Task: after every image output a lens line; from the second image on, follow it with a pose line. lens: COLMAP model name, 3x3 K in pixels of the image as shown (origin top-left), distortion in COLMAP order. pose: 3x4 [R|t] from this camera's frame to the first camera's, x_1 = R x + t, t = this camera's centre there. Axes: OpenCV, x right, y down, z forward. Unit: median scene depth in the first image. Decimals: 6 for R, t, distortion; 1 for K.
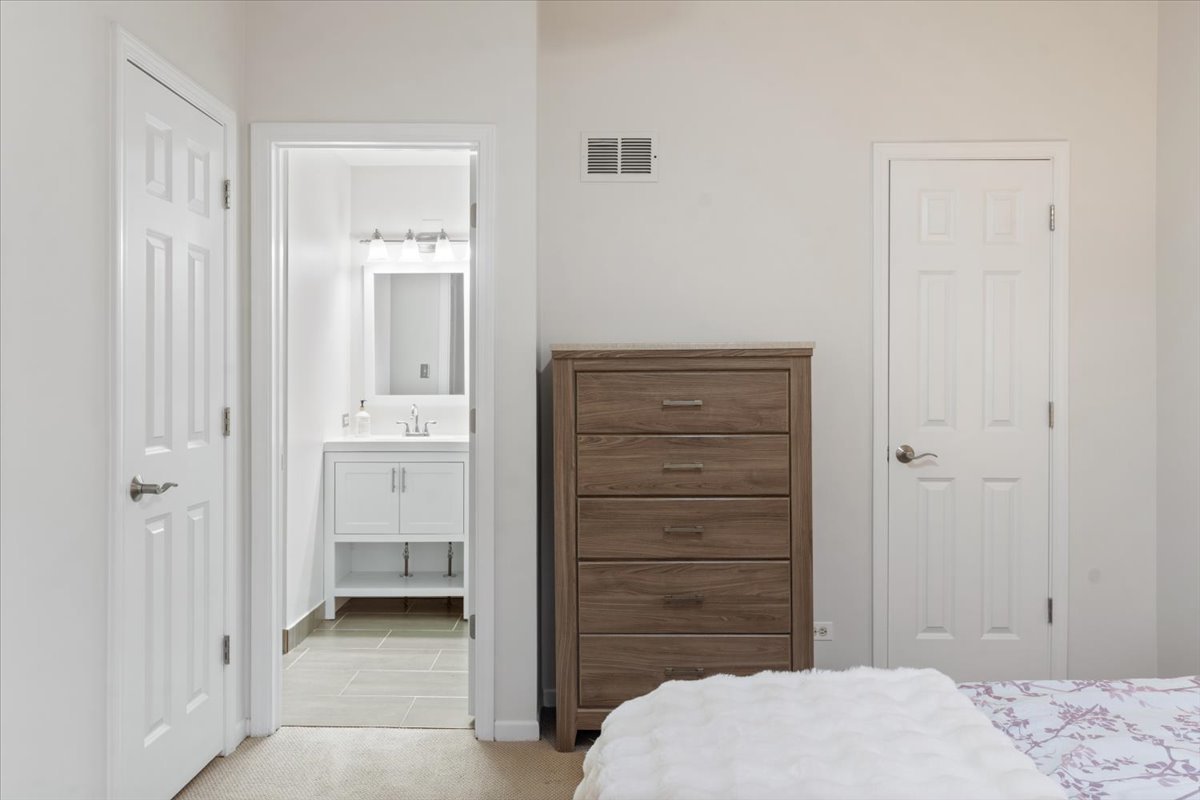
lens RADIAL K [[890.8, 0, 607.0], [0, 890.8, 381.9], [0, 0, 1]] dist [0.009352, 0.001355]
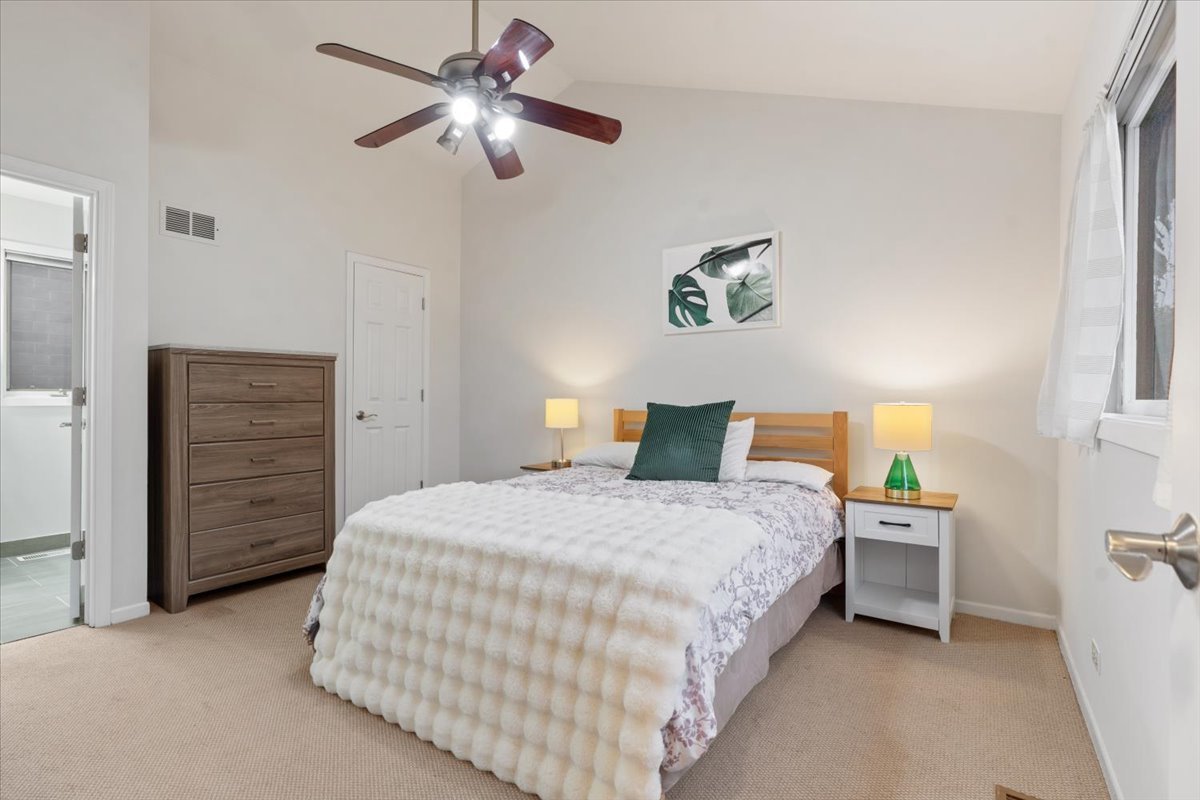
lens RADIAL K [[549.9, 0, 600.7], [0, 549.9, 398.5], [0, 0, 1]] dist [0.002095, 0.000568]
pose [[0.569113, -0.002330, 0.822256, -0.408347], [-0.000713, 0.999994, 0.003327, 0.046550], [-0.822259, -0.002480, 0.569108, -0.124229]]
